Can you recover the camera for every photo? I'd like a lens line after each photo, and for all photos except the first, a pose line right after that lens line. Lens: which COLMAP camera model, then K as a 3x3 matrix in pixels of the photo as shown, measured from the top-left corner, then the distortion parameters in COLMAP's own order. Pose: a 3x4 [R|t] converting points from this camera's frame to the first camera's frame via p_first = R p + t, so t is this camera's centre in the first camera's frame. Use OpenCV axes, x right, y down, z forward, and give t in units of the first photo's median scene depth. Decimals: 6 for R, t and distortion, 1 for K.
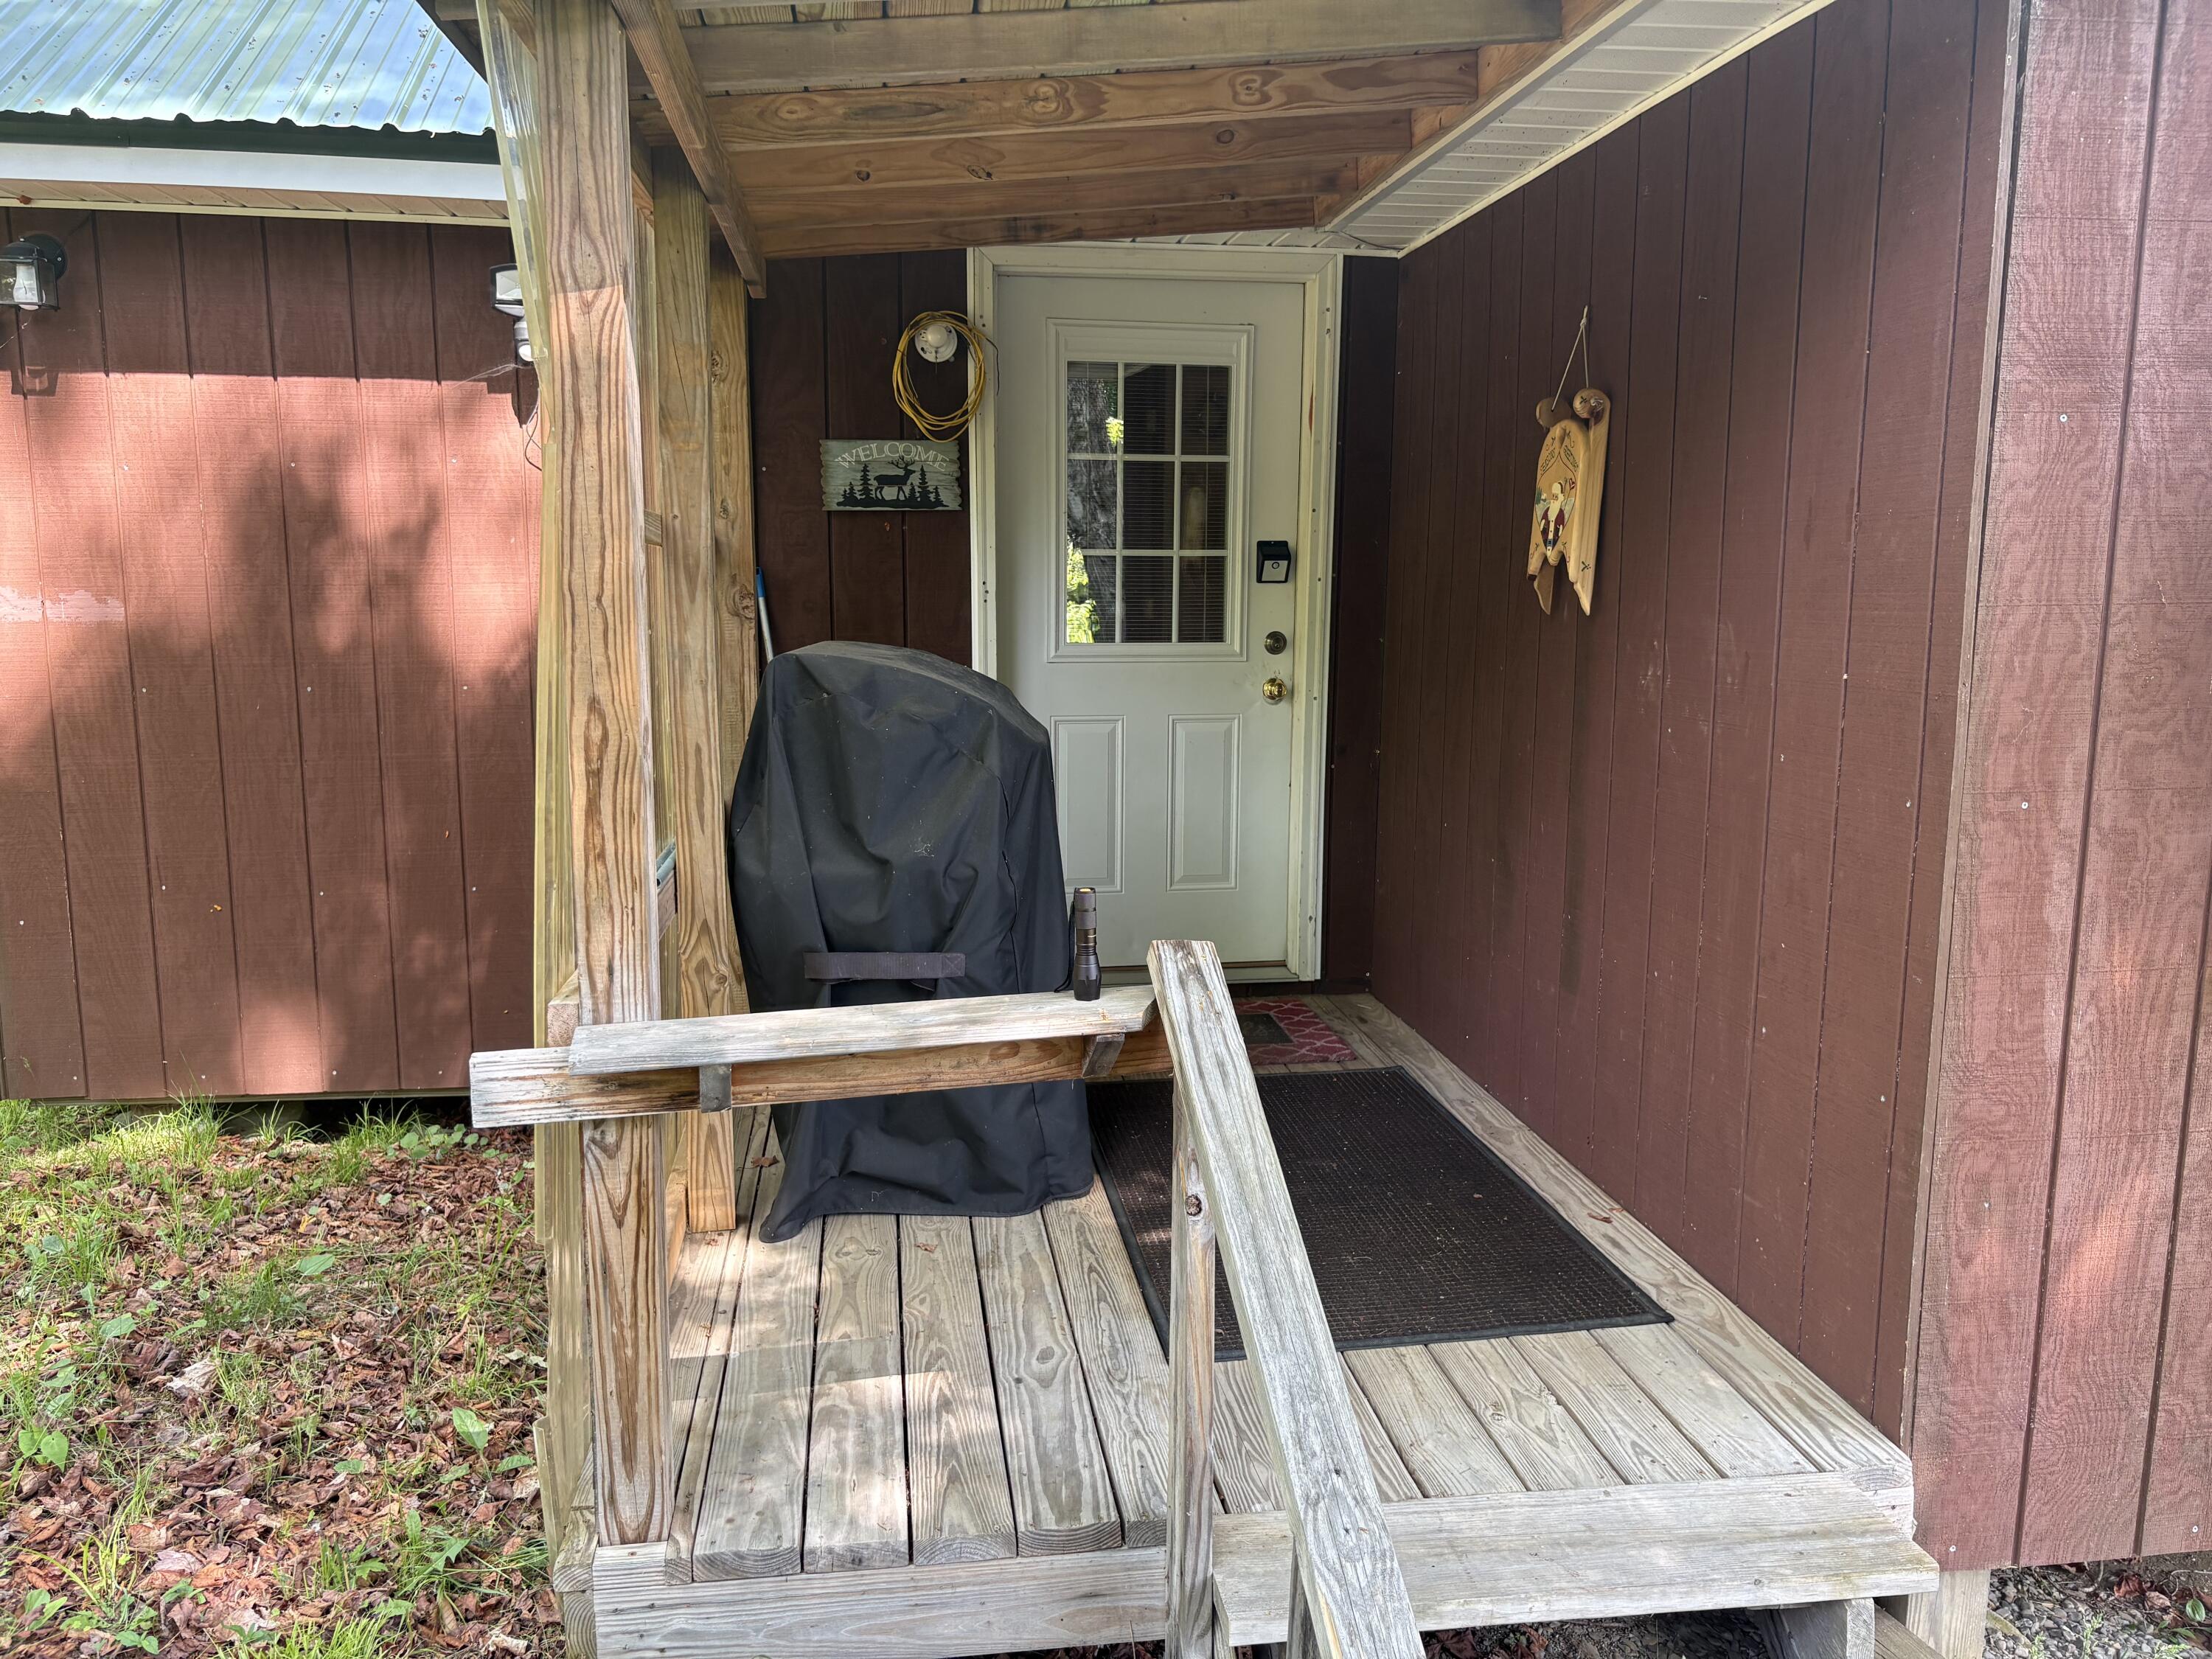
lens RADIAL K [[1675.5, 0, 1106.0], [0, 1675.5, 829.5], [0, 0, 1]] dist [0.038818, -0.040335]
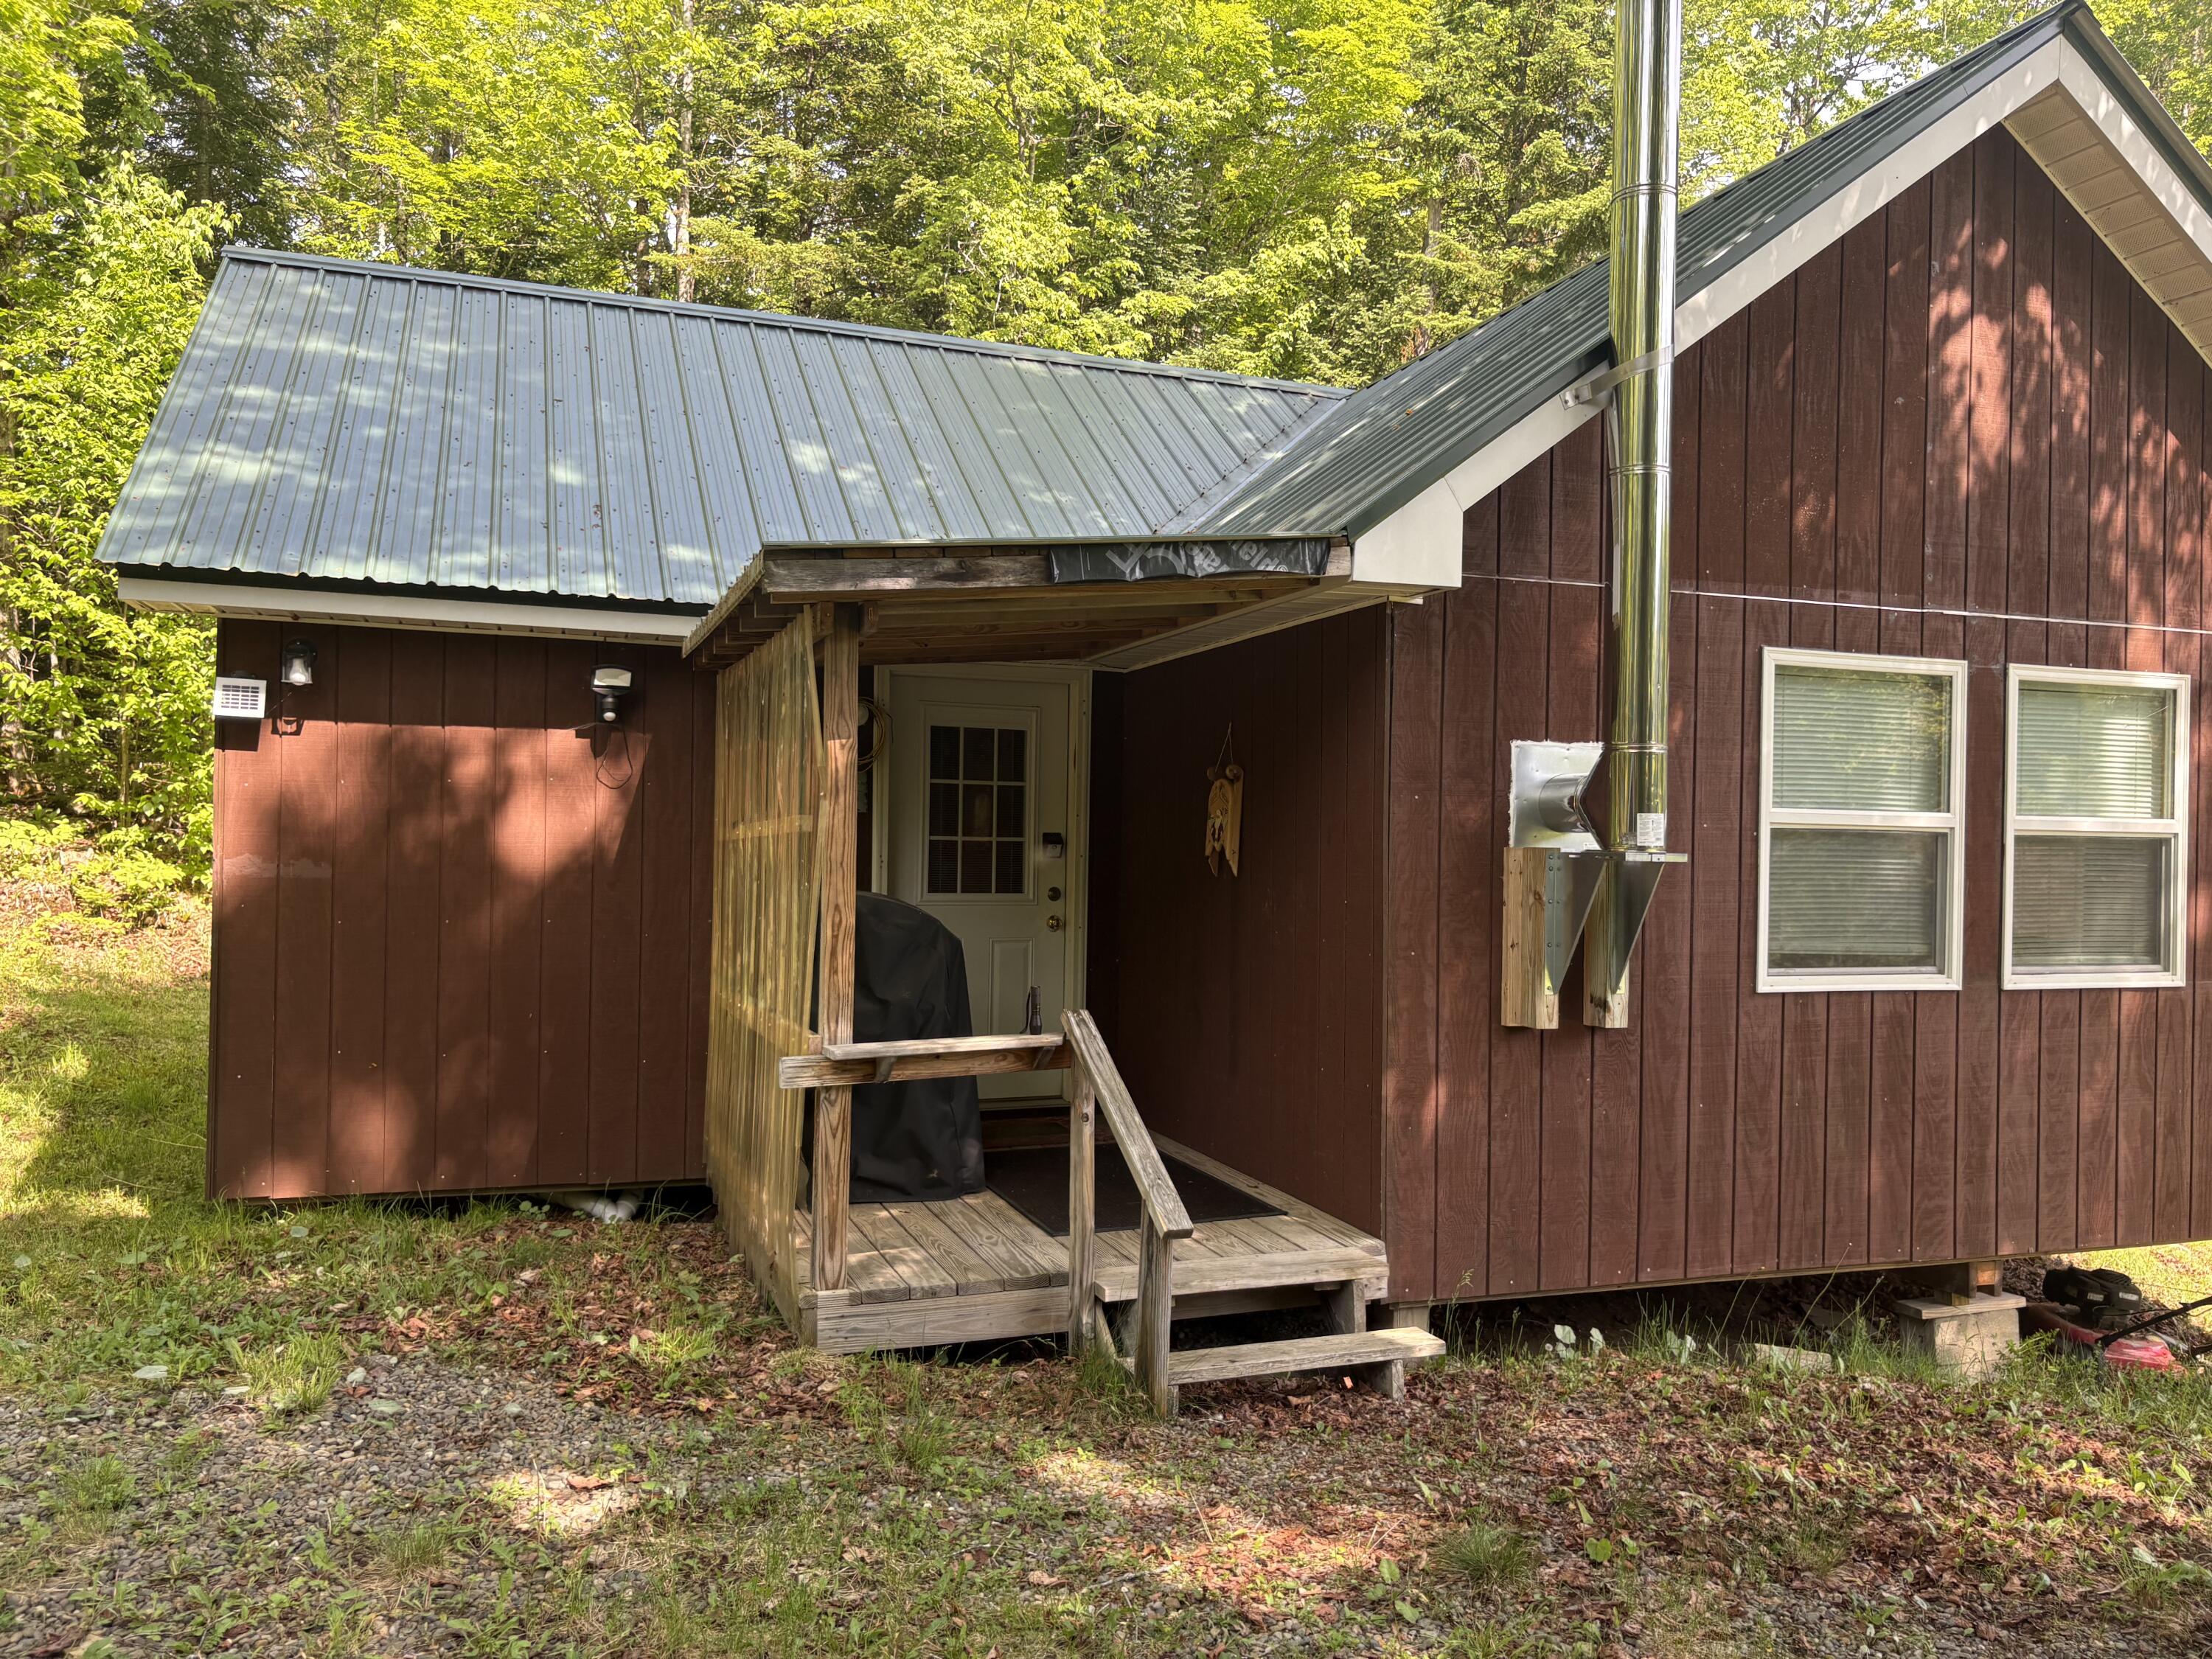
lens RADIAL K [[1675.5, 0, 1106.0], [0, 1675.5, 829.5], [0, 0, 1]] dist [0.038818, -0.040335]
pose [[0.980107, 0.010999, 0.198165, -0.359764], [0.021039, 0.987080, -0.158841, 0.180740], [-0.197352, 0.159851, 0.967212, -1.250458]]
